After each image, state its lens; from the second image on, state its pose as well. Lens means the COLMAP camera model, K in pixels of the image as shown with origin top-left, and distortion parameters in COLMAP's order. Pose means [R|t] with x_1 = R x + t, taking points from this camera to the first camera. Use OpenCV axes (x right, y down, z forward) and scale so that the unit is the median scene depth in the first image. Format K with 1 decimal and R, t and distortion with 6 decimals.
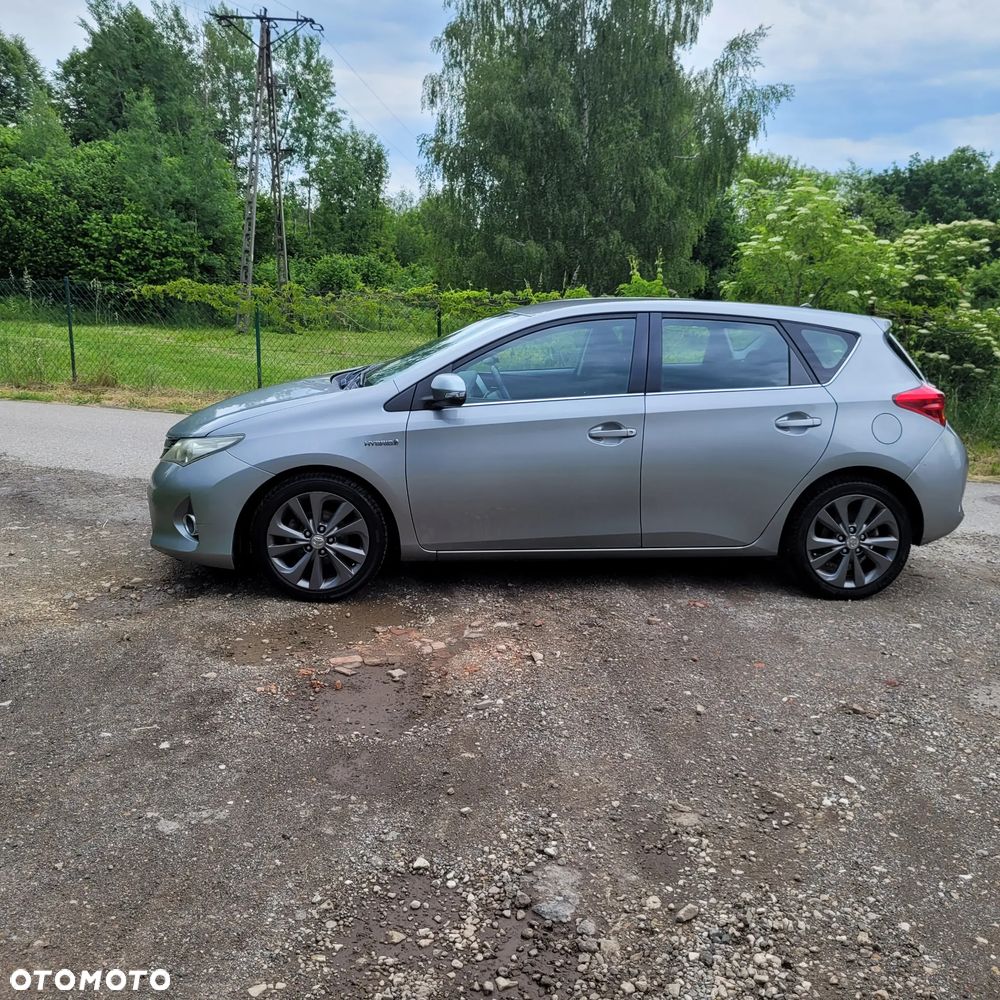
lens RADIAL K [[1010.4, 0, 497.0], [0, 1010.4, 504.1], [0, 0, 1]] dist [0.030869, 0.000000]
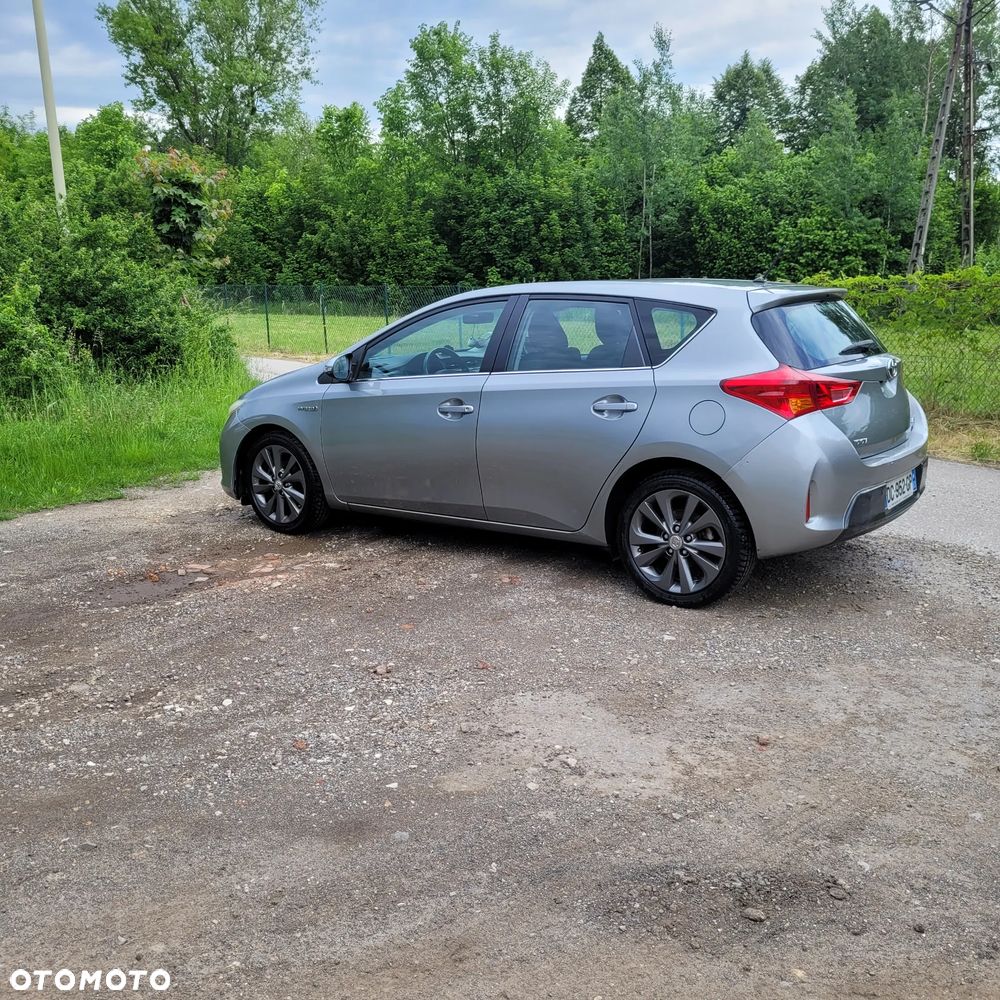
lens RADIAL K [[1010.4, 0, 516.0], [0, 1010.4, 525.0], [0, 0, 1]] dist [0.030869, 0.000000]
pose [[0.736488, 0.114008, -0.666774, 0.141662], [-0.102061, 0.993139, 0.057080, -0.002467], [0.668707, 0.026013, 0.743071, 0.039319]]
